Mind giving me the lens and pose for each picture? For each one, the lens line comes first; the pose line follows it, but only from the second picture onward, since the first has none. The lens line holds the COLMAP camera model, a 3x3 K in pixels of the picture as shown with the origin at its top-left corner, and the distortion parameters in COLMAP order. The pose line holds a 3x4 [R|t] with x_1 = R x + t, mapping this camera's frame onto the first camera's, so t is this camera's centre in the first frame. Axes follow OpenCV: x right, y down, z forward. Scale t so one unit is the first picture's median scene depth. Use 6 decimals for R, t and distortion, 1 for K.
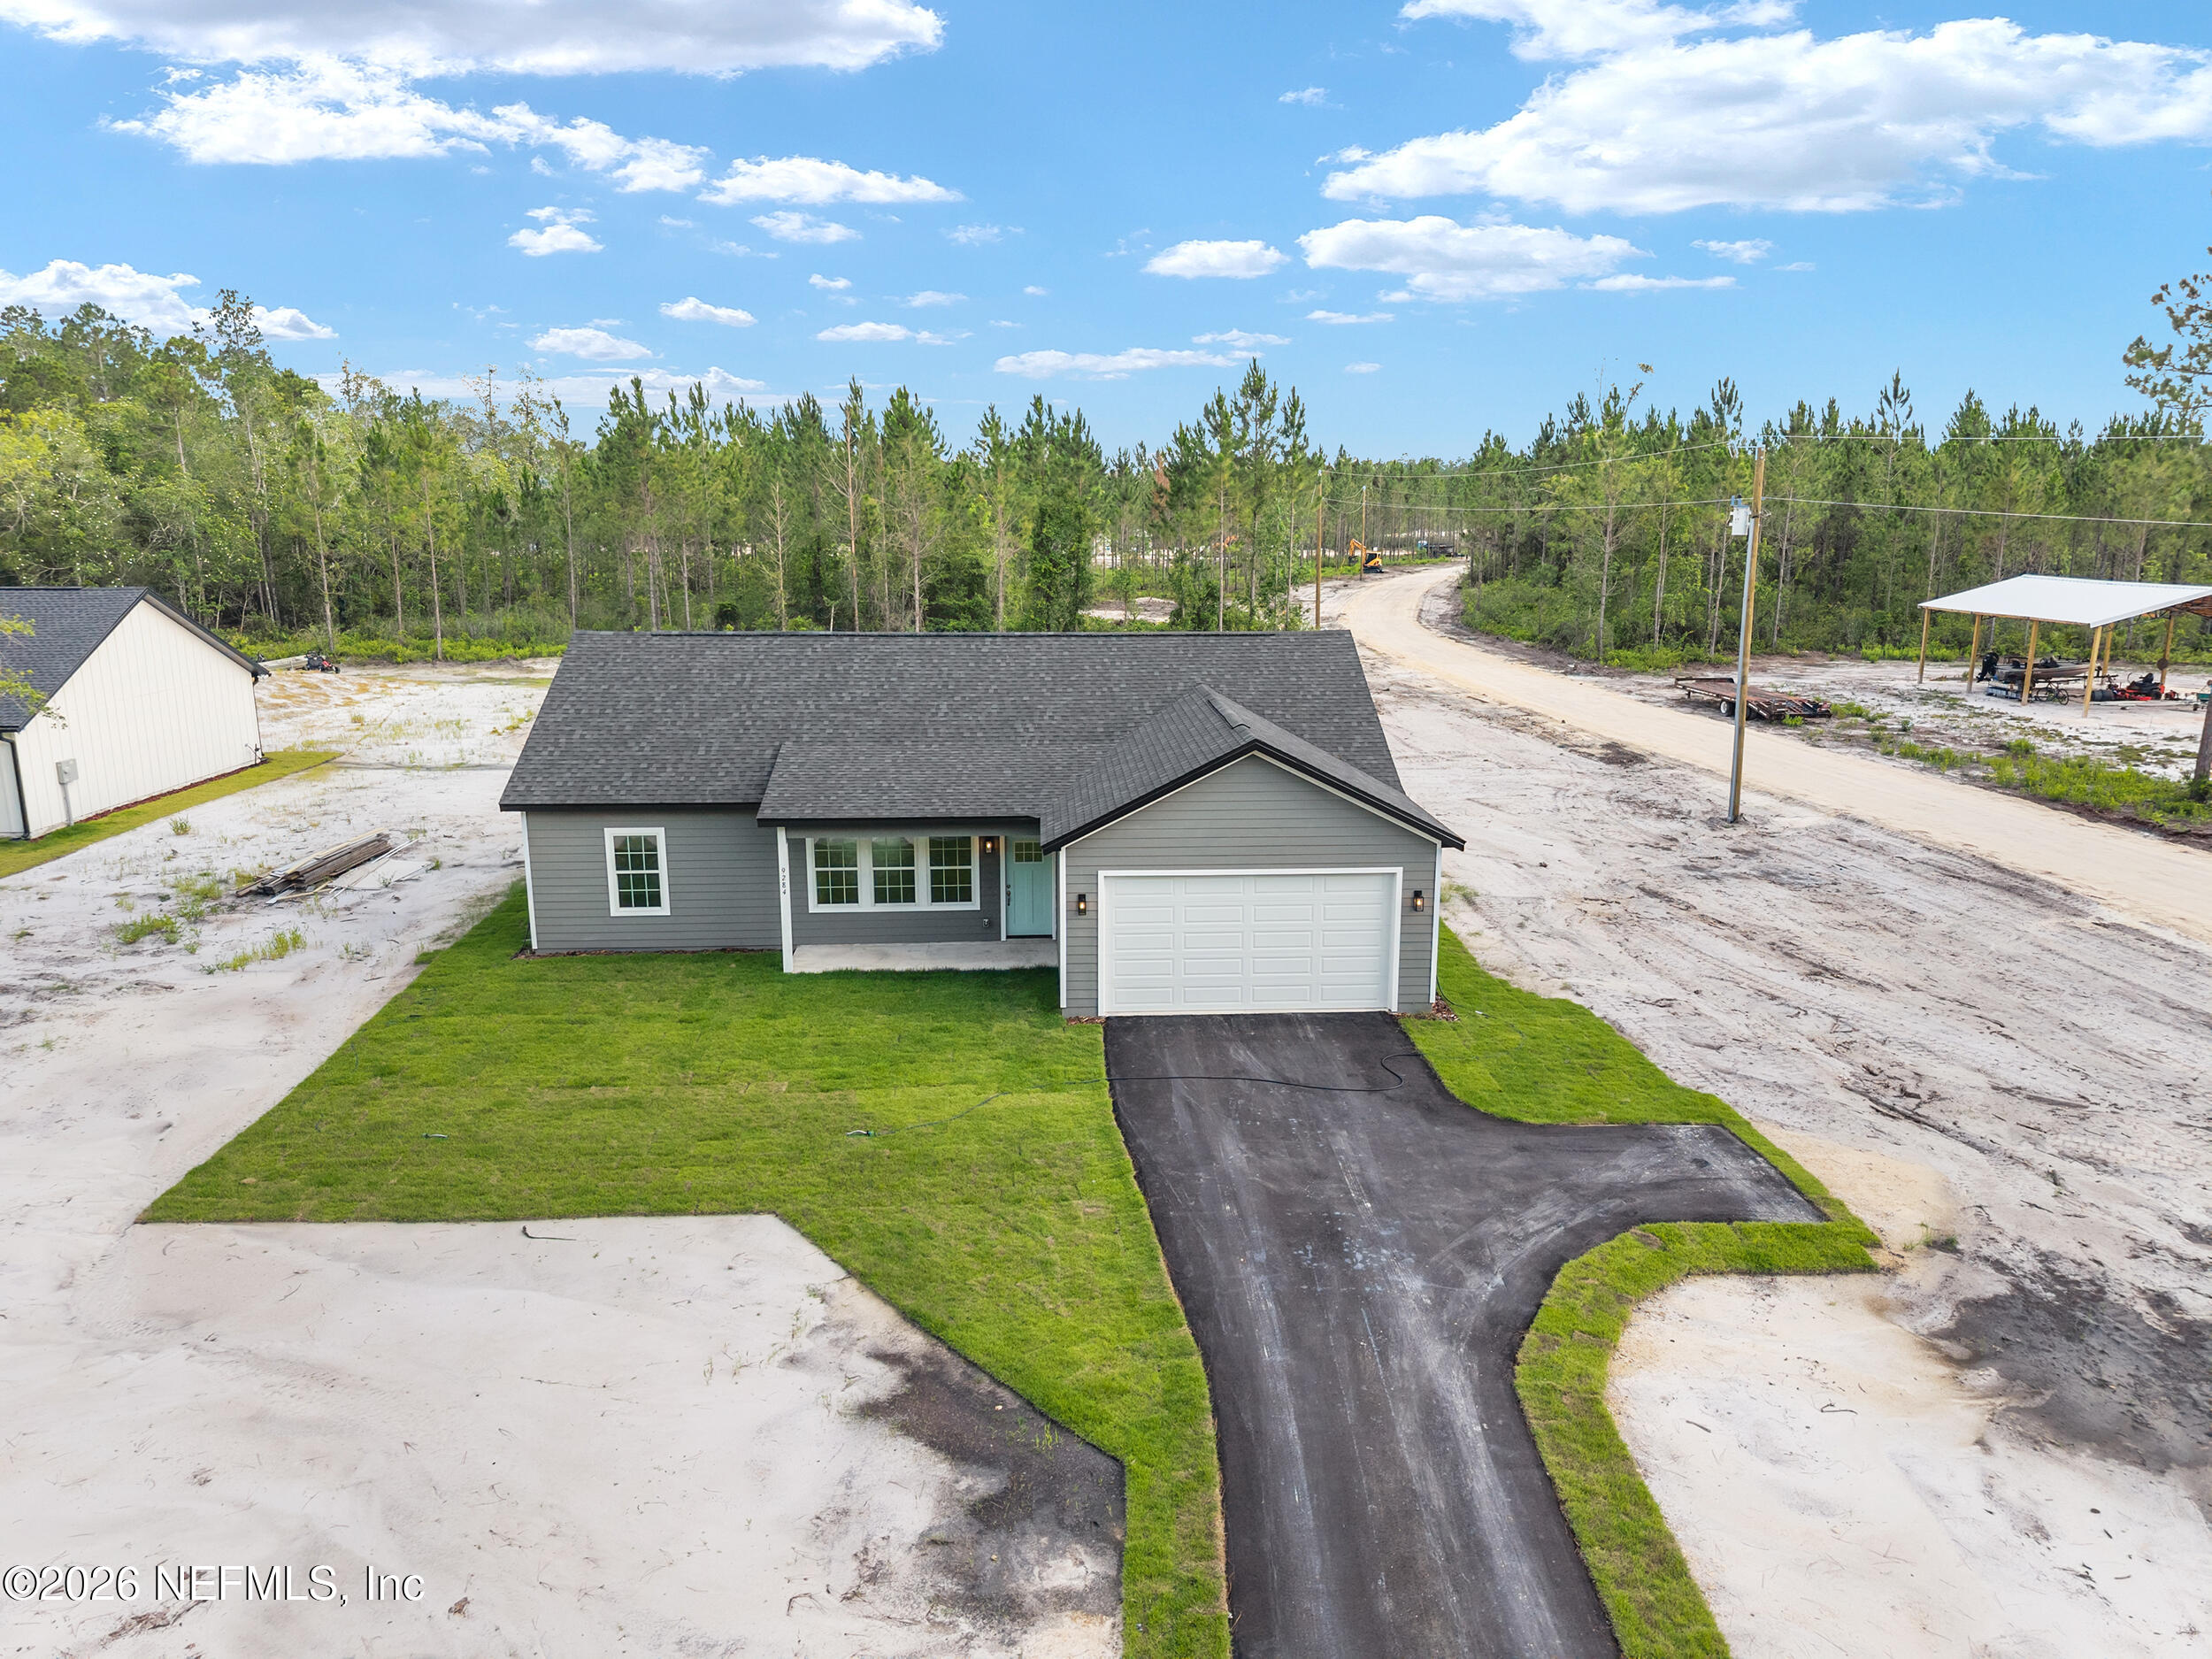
lens RADIAL K [[1486.9, 0, 1110.7], [0, 1486.9, 822.2], [0, 0, 1]] dist [0.017120, -0.021287]
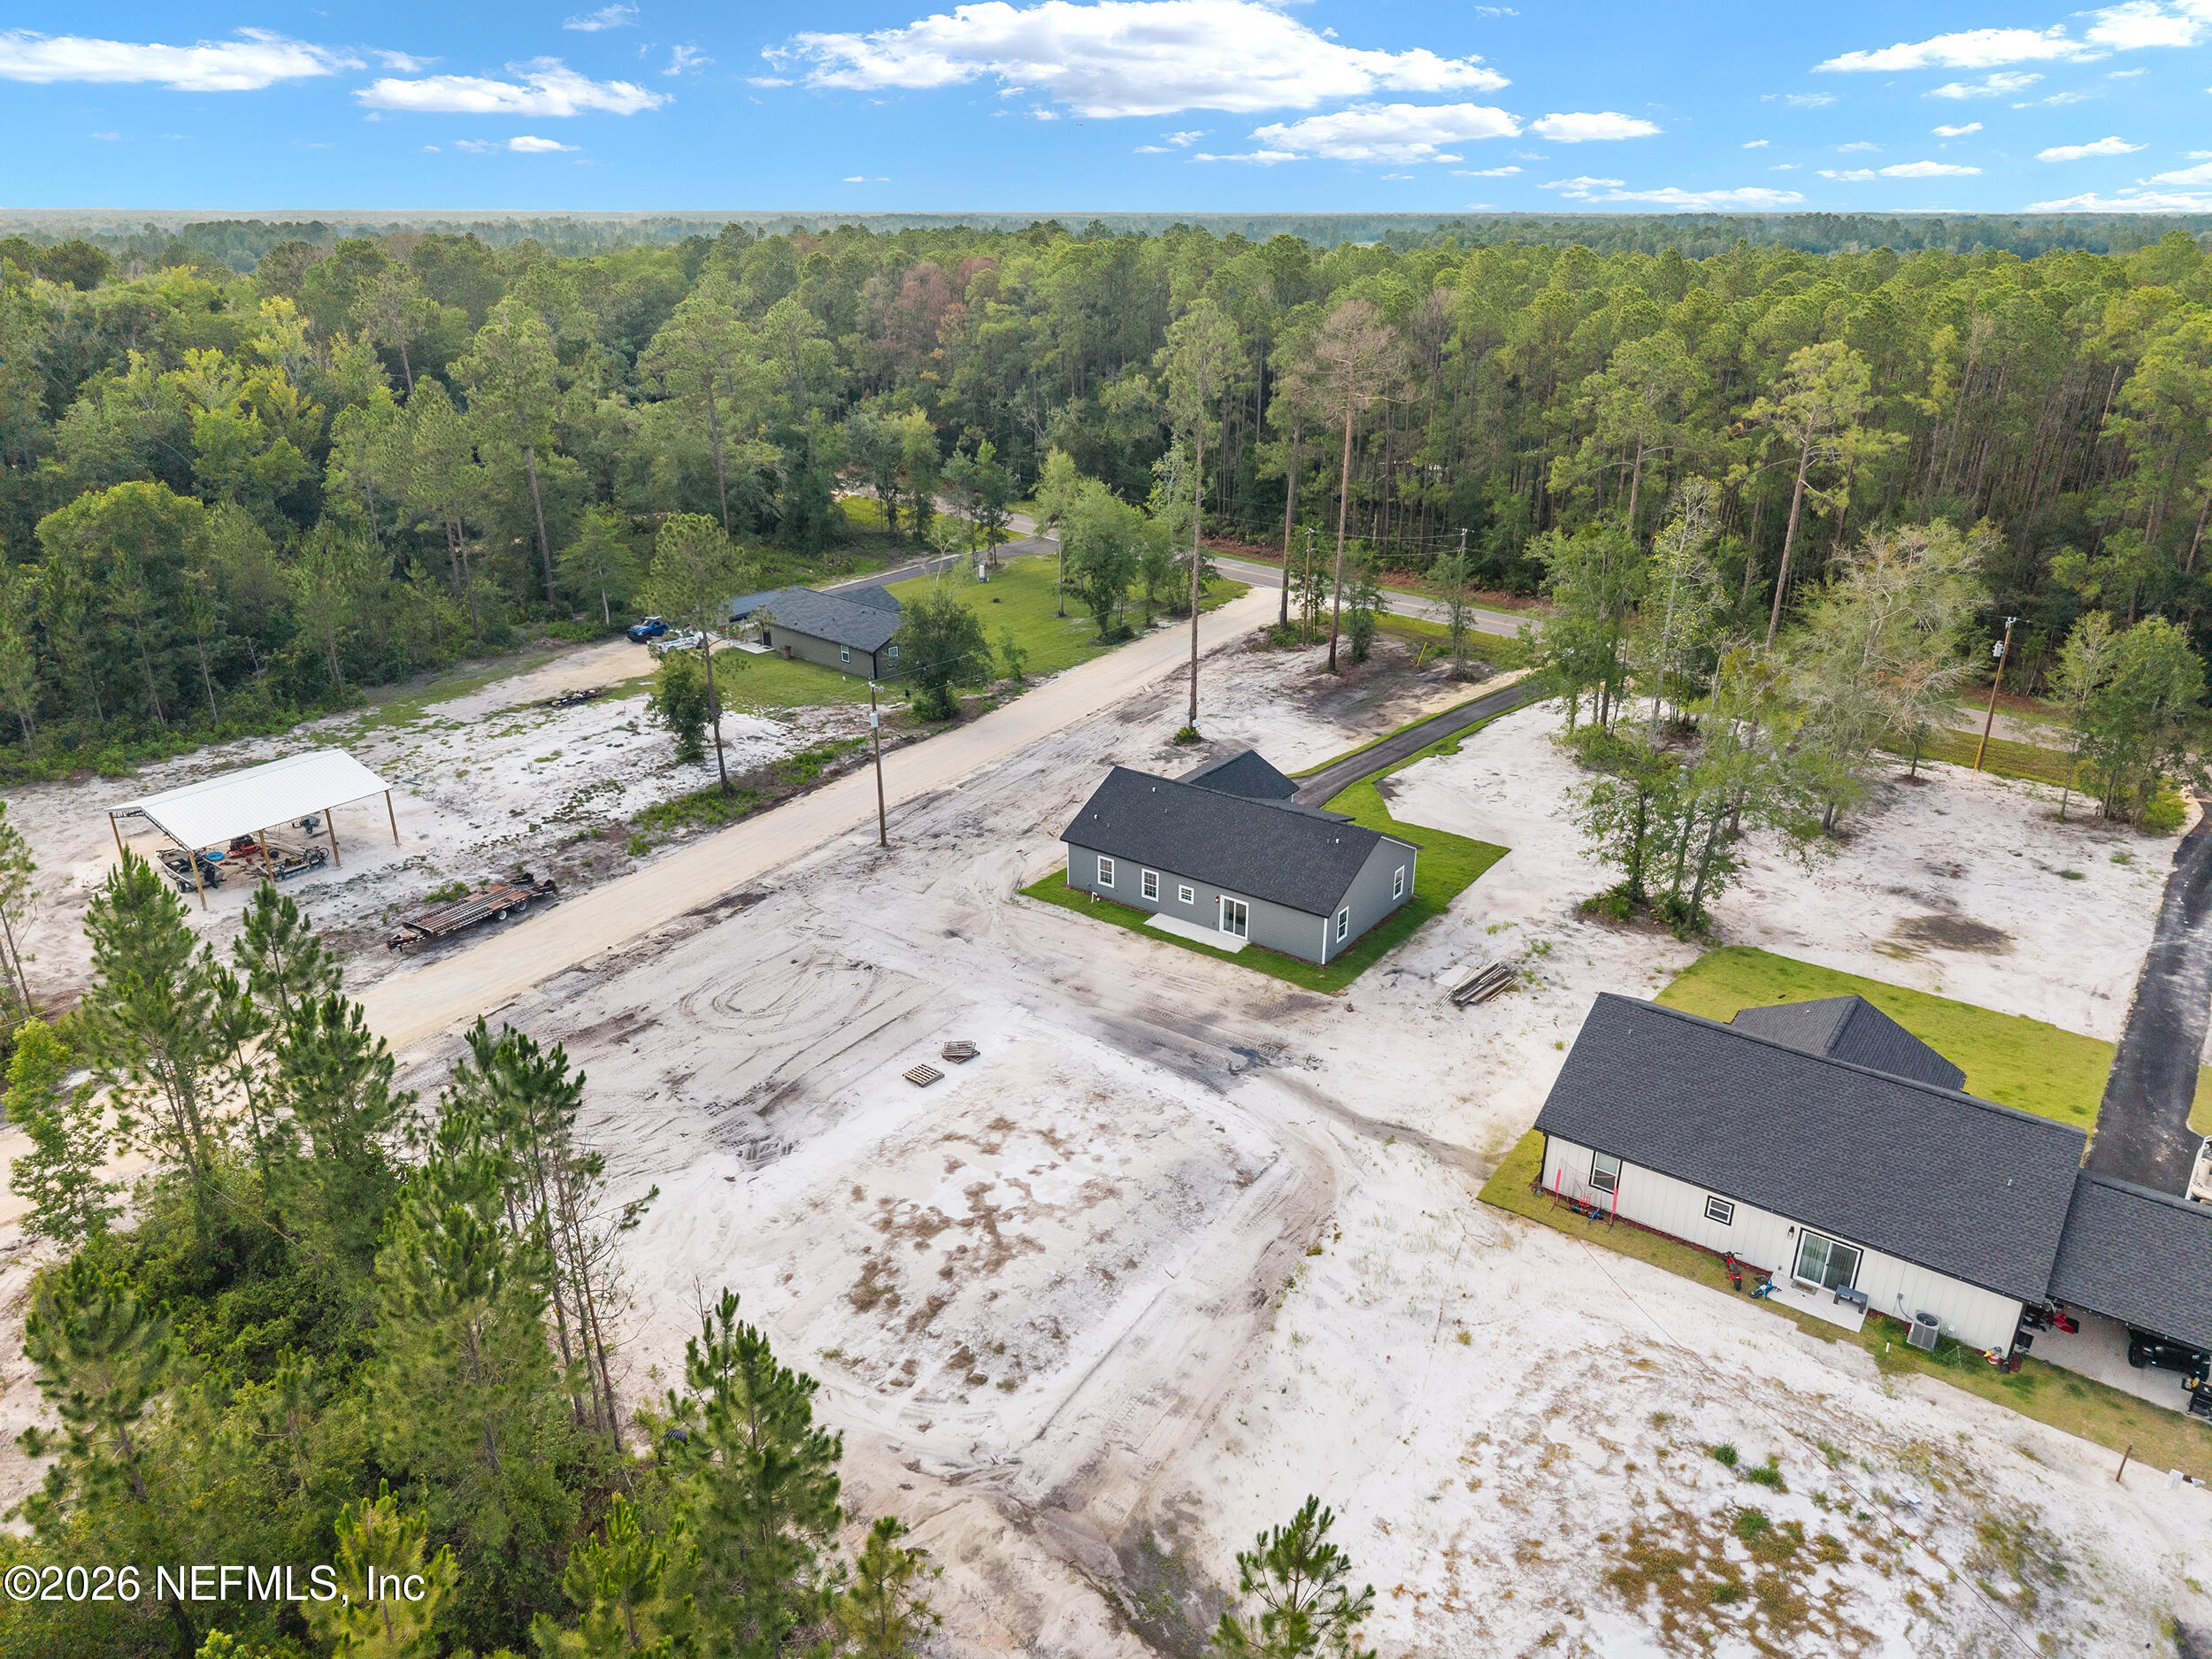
lens RADIAL K [[1486.9, 0, 1124.0], [0, 1486.9, 772.0], [0, 0, 1]] dist [0.017120, -0.021287]
pose [[-0.779106, -0.222471, 0.586088, -1.792242], [0.125240, 0.860828, 0.493244, -1.824998], [-0.614254, 0.457691, -0.642815, 3.479720]]
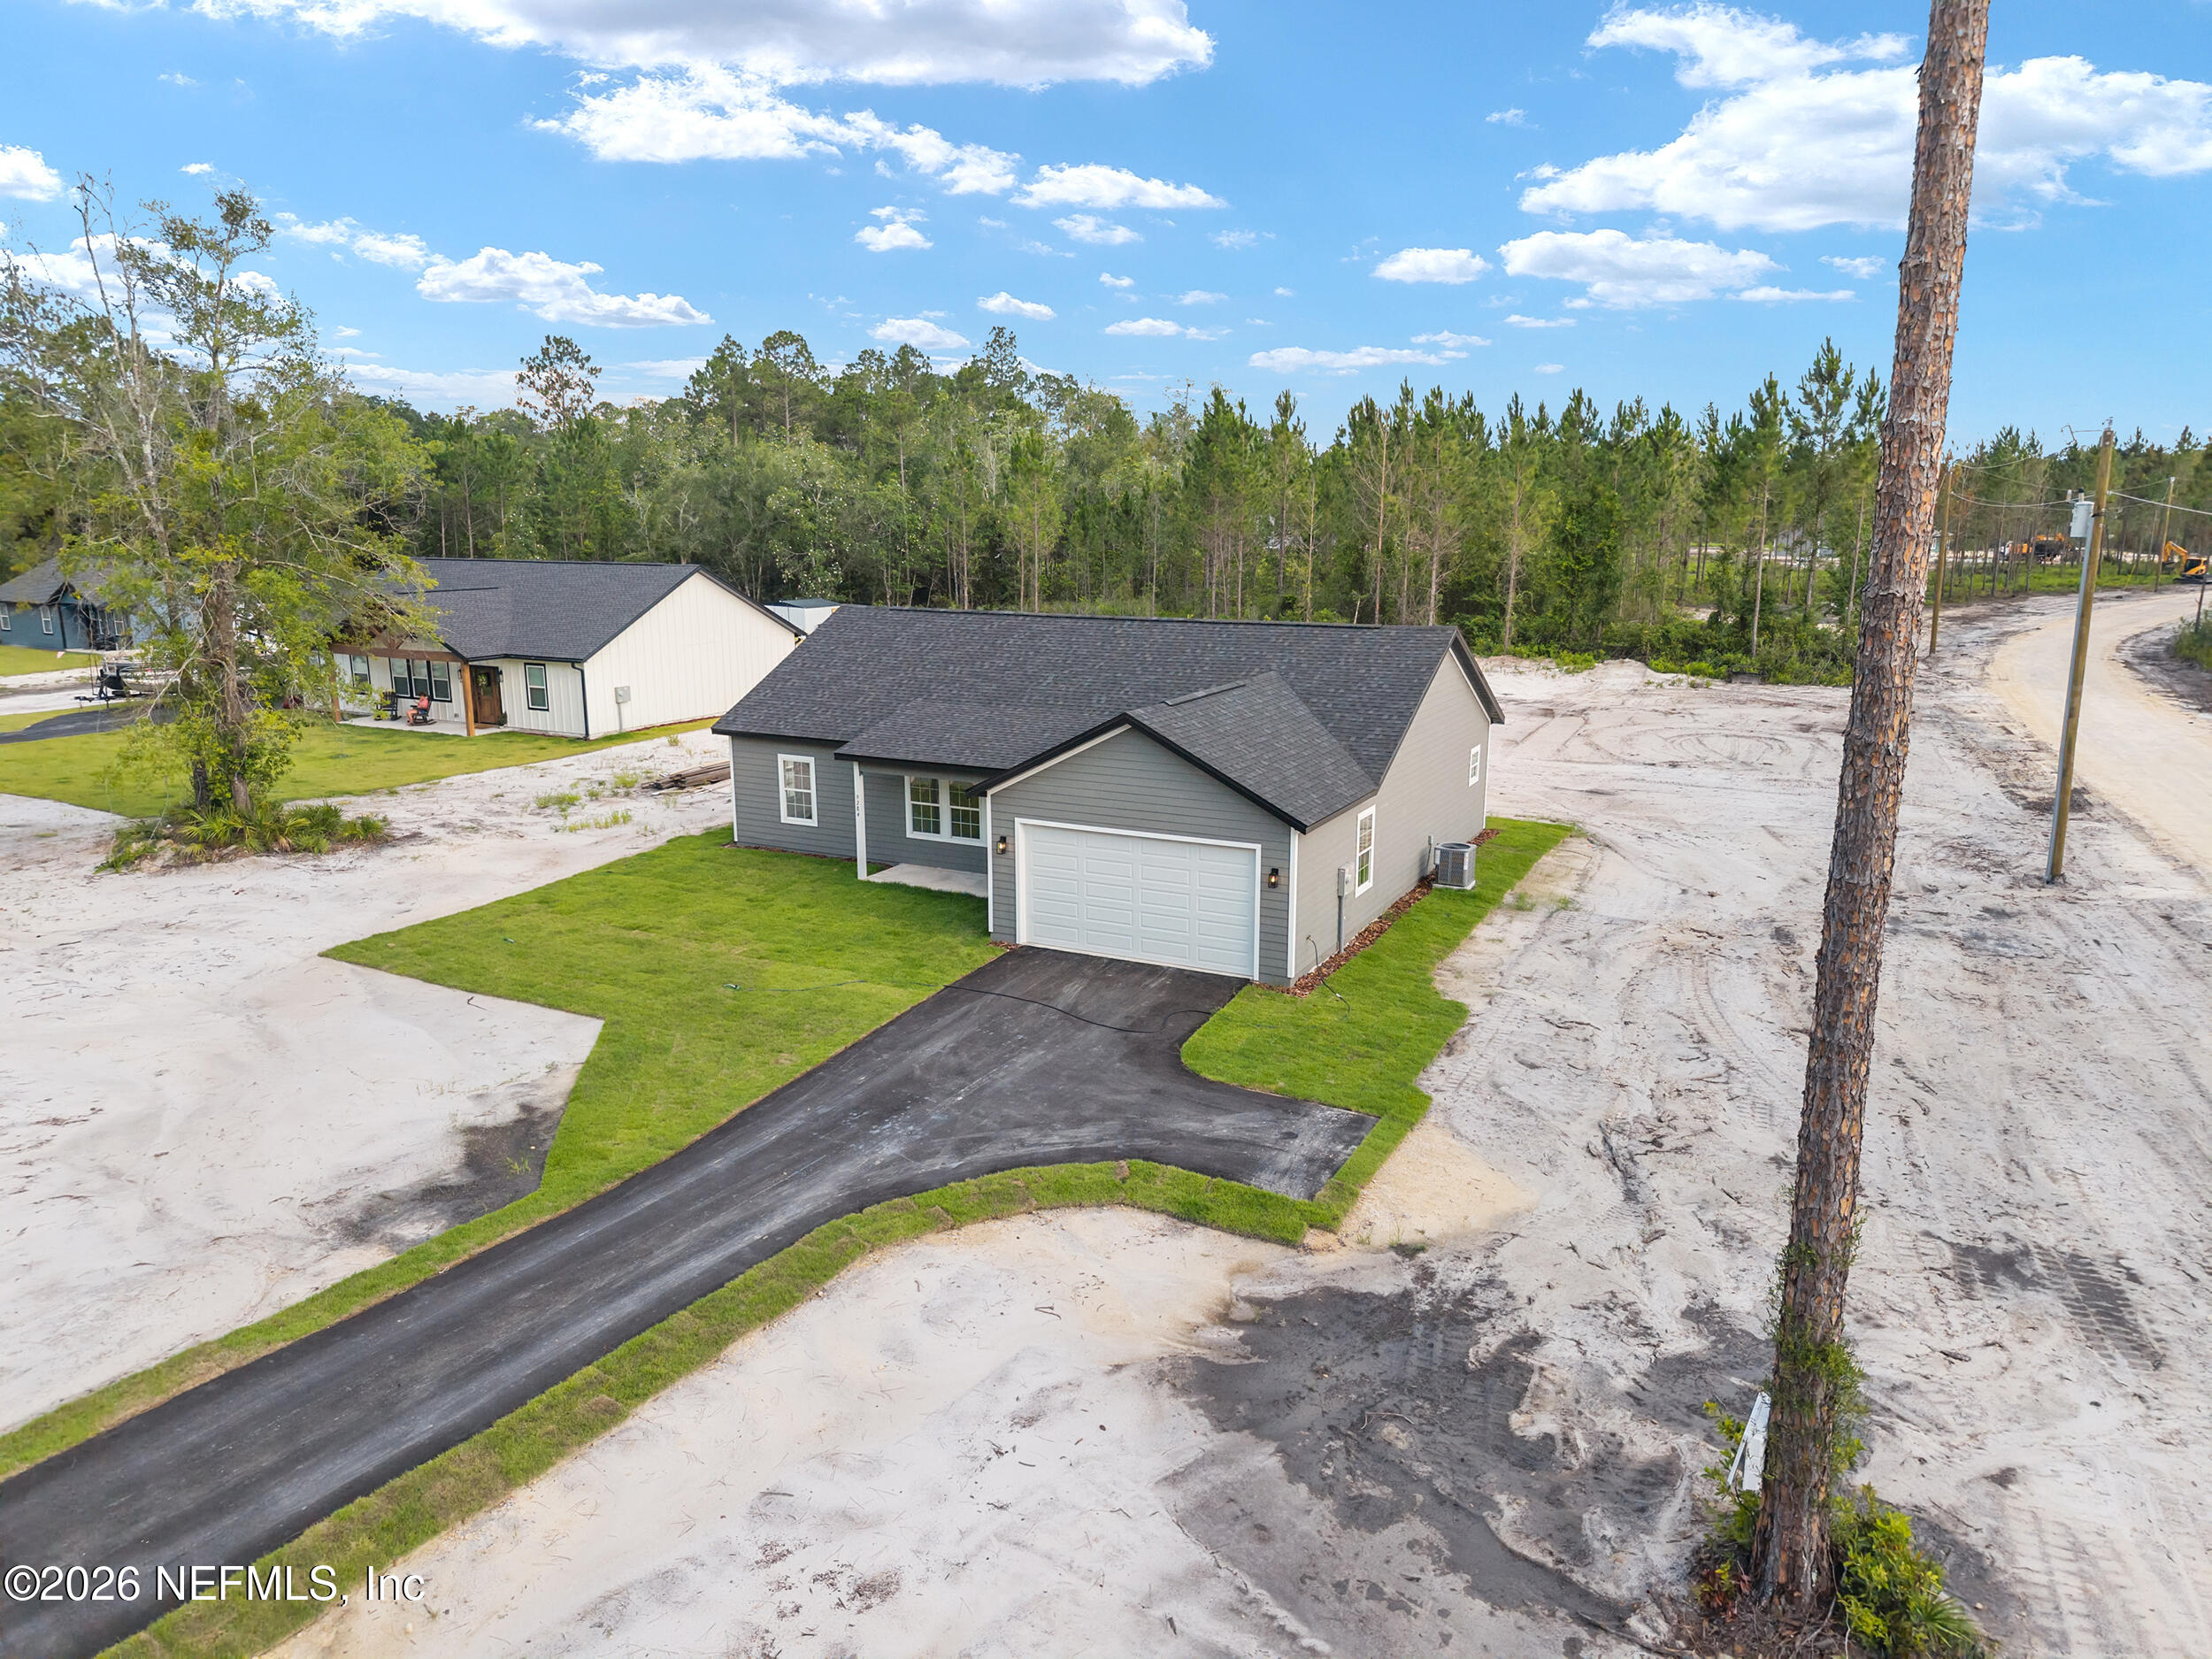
lens RADIAL K [[1486.9, 0, 1110.2], [0, 1486.9, 821.9], [0, 0, 1]] dist [0.017120, -0.021287]
pose [[0.862101, 0.104627, -0.495817, 0.612788], [-0.104314, 0.994139, 0.028407, -0.004254], [0.495883, 0.027231, 0.867962, 0.026365]]
